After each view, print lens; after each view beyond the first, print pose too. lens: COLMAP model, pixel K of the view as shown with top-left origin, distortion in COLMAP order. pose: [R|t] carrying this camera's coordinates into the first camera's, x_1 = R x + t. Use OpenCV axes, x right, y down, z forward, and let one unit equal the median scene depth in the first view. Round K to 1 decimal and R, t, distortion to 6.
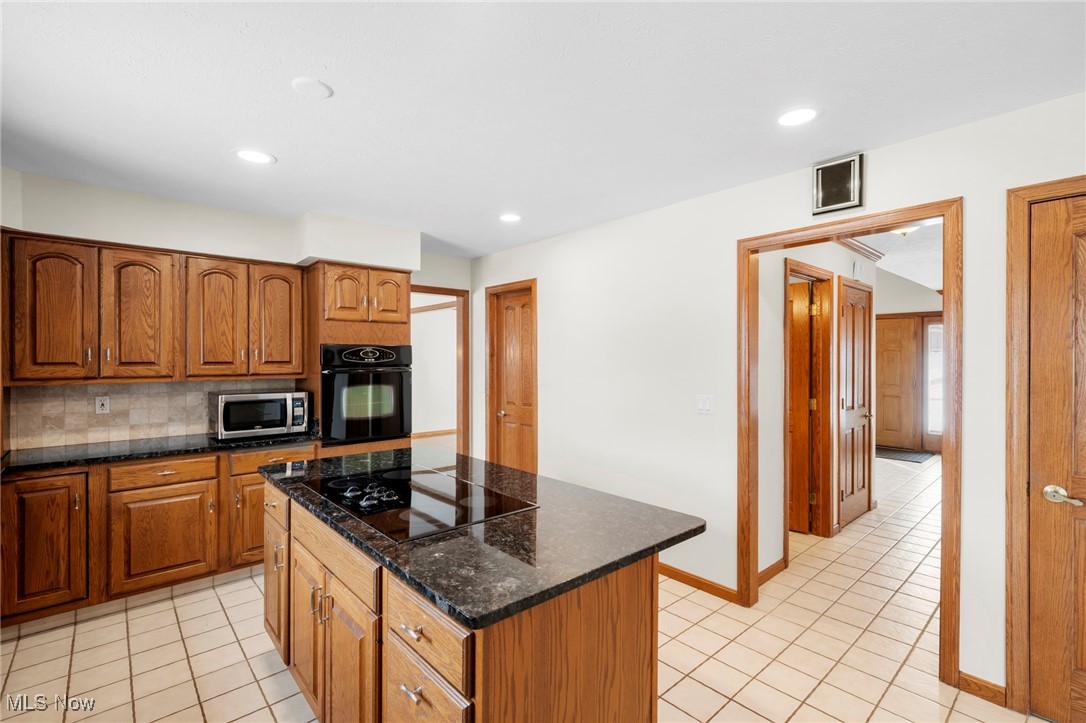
lens RADIAL K [[489.0, 0, 542.7], [0, 489.0, 362.8], [0, 0, 1]] dist [-0.001743, -0.001670]
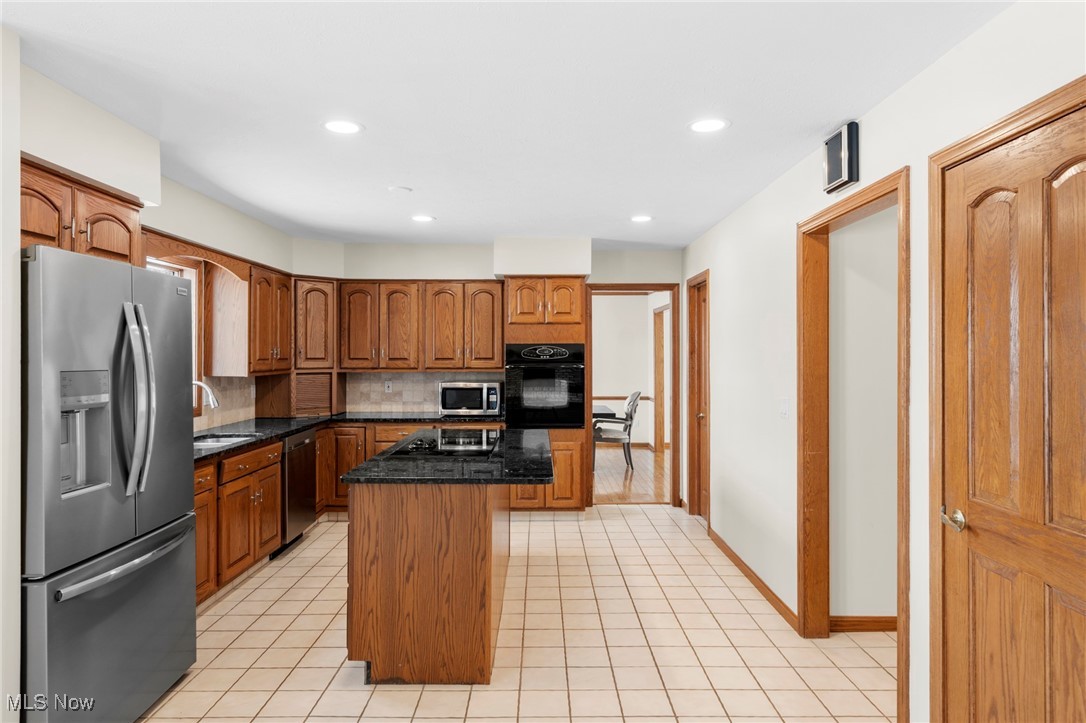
lens RADIAL K [[650.8, 0, 542.5], [0, 650.8, 360.7], [0, 0, 1]] dist [-0.008310, -0.000523]
pose [[0.749378, 0.005731, -0.662117, 0.724845], [-0.005766, 0.999981, 0.002129, -0.000409], [0.662117, 0.002223, 0.749397, -0.167351]]
